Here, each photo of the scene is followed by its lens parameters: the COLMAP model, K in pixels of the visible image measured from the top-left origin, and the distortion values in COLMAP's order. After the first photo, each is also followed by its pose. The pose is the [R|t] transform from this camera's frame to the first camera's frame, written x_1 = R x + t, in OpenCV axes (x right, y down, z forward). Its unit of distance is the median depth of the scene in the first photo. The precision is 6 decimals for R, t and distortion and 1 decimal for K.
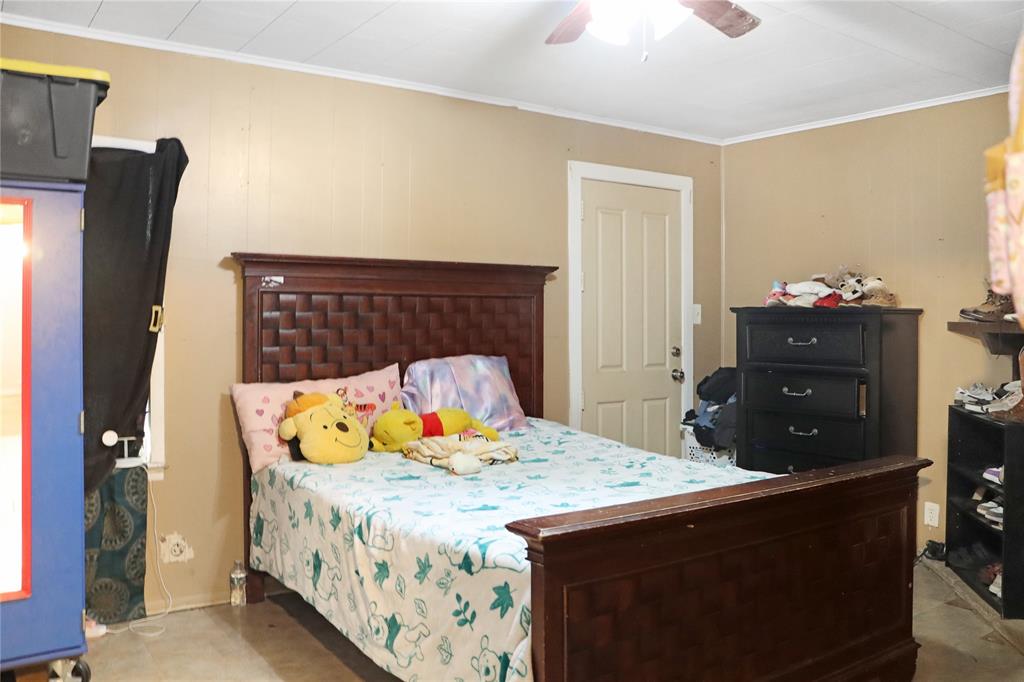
lens RADIAL K [[872.4, 0, 483.2], [0, 872.4, 317.3], [0, 0, 1]] dist [-0.088200, 0.003319]
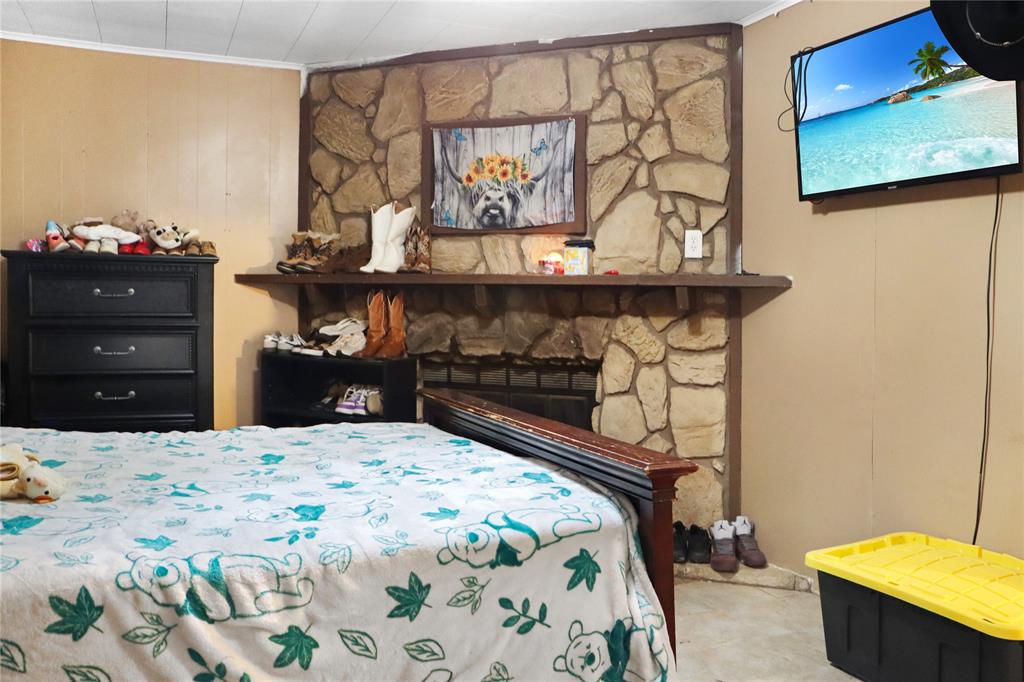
lens RADIAL K [[872.4, 0, 483.2], [0, 872.4, 317.3], [0, 0, 1]] dist [-0.088200, 0.003319]
pose [[0.236464, -0.019382, 0.971447, -0.727643], [-0.010463, 0.999692, 0.022492, 0.054792], [-0.971584, -0.015483, 0.236189, 0.802256]]
